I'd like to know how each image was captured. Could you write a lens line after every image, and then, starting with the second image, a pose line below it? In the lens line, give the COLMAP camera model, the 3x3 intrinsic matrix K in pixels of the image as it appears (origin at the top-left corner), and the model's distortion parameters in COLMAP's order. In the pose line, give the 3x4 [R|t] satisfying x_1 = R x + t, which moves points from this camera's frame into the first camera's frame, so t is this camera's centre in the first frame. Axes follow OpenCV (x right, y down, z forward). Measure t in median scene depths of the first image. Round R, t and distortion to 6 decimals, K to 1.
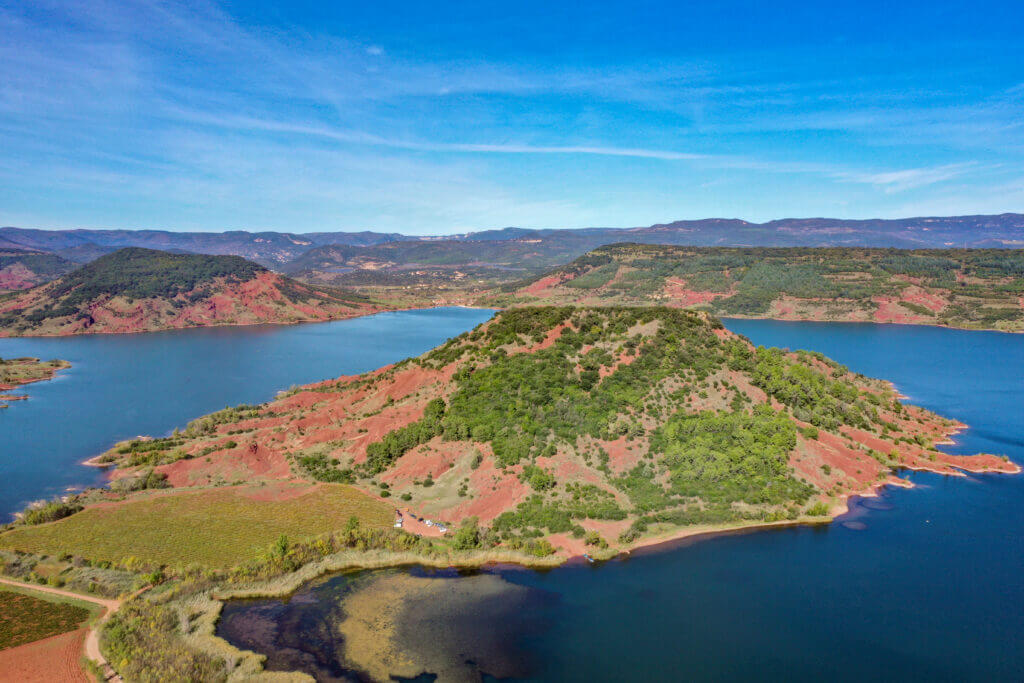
lens RADIAL K [[800.8, 0, 512.3], [0, 800.8, 345.5], [0, 0, 1]] dist [0.003793, -0.002561]
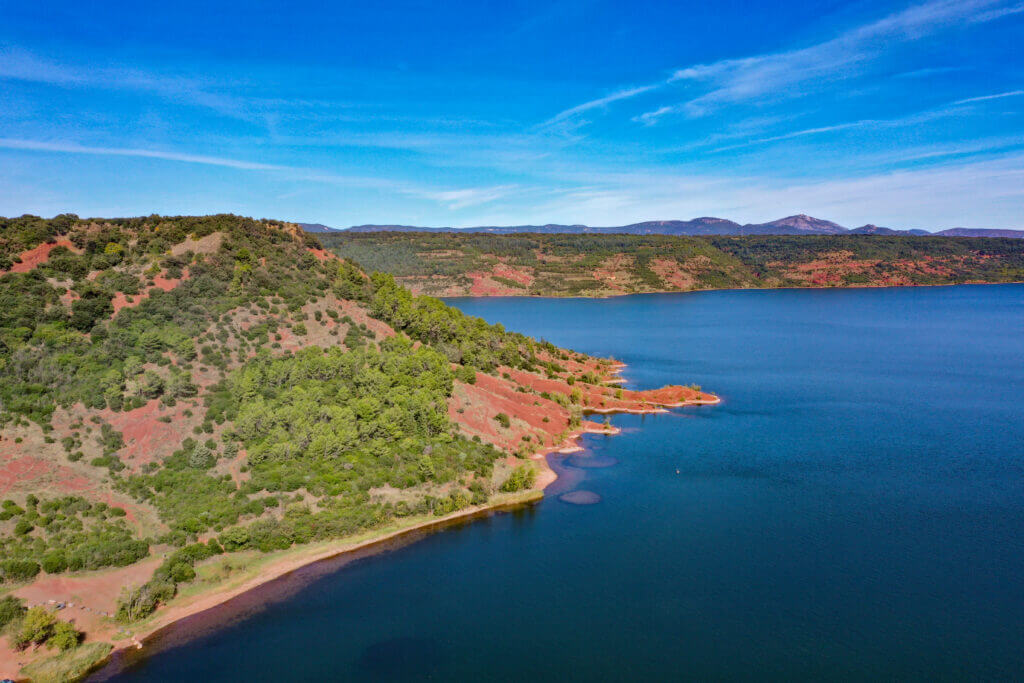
lens RADIAL K [[800.8, 0, 507.9], [0, 800.8, 344.0], [0, 0, 1]] dist [0.003793, -0.002561]
pose [[0.877076, -0.053692, 0.477342, 0.089791], [0.061778, 0.998089, -0.001245, 0.088519], [-0.476363, 0.030582, 0.878717, 0.408377]]
